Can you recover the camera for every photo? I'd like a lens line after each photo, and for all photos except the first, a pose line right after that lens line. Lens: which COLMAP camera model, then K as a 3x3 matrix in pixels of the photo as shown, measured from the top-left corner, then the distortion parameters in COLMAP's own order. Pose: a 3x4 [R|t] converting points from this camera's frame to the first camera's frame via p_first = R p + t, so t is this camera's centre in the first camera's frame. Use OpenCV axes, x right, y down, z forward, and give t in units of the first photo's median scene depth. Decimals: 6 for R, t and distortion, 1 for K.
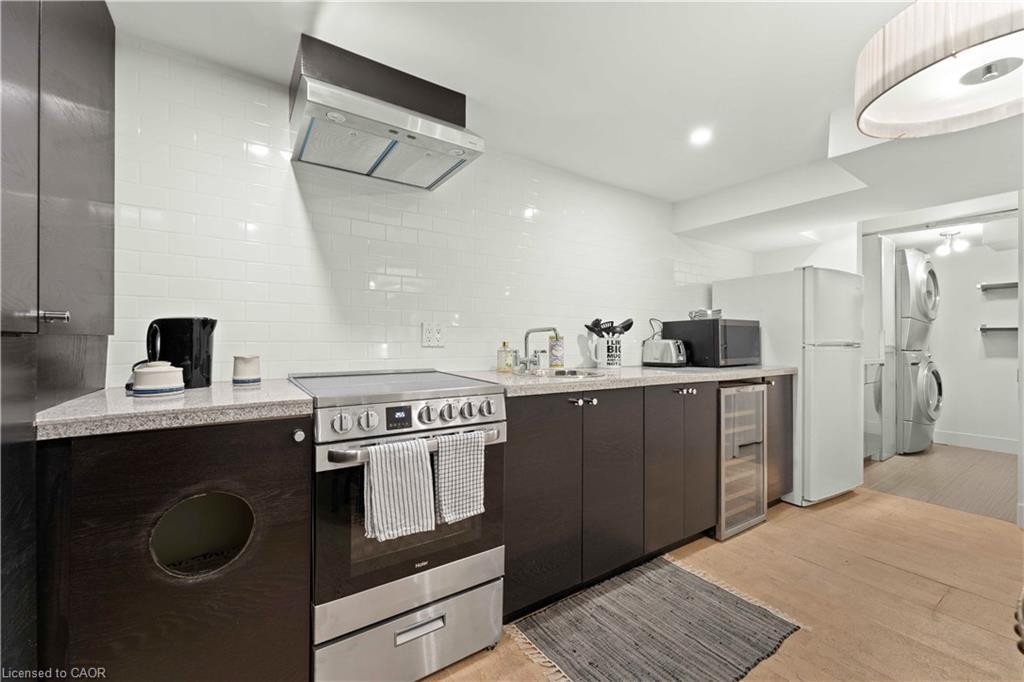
lens RADIAL K [[416.3, 0, 503.3], [0, 416.3, 336.2], [0, 0, 1]] dist [-0.000576, -0.000194]
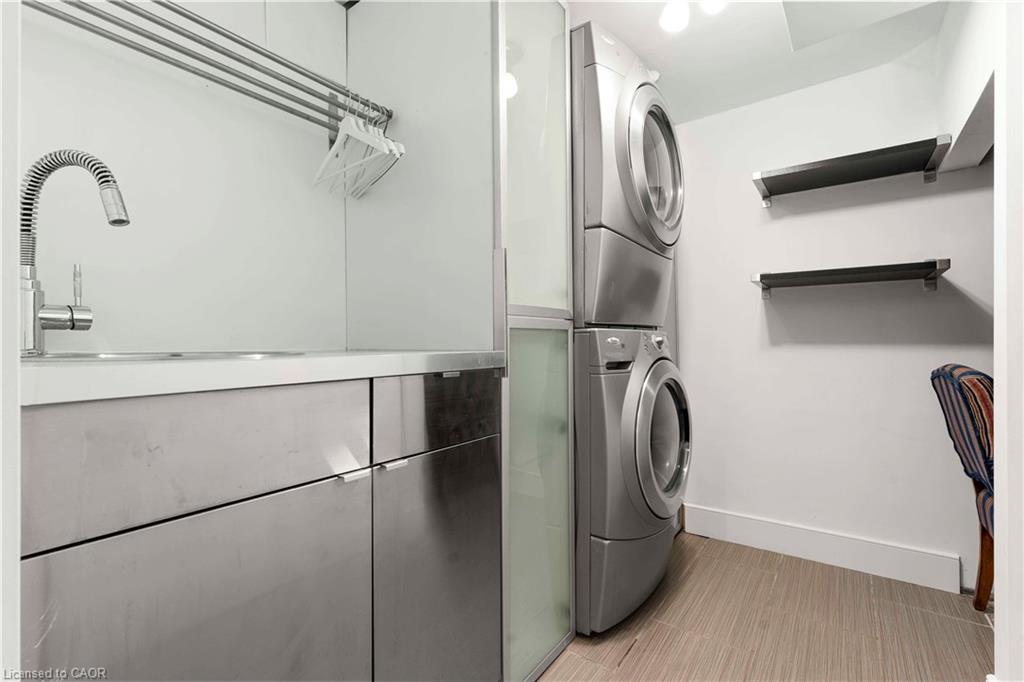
lens RADIAL K [[445.0, 0, 515.4], [0, 445.0, 336.7], [0, 0, 1]] dist [-0.000767, -0.000104]
pose [[0.941019, -0.011370, 0.338164, 0.773437], [0.011365, 0.999933, 0.001994, 0.041165], [-0.338164, 0.001966, 0.941085, 0.671632]]
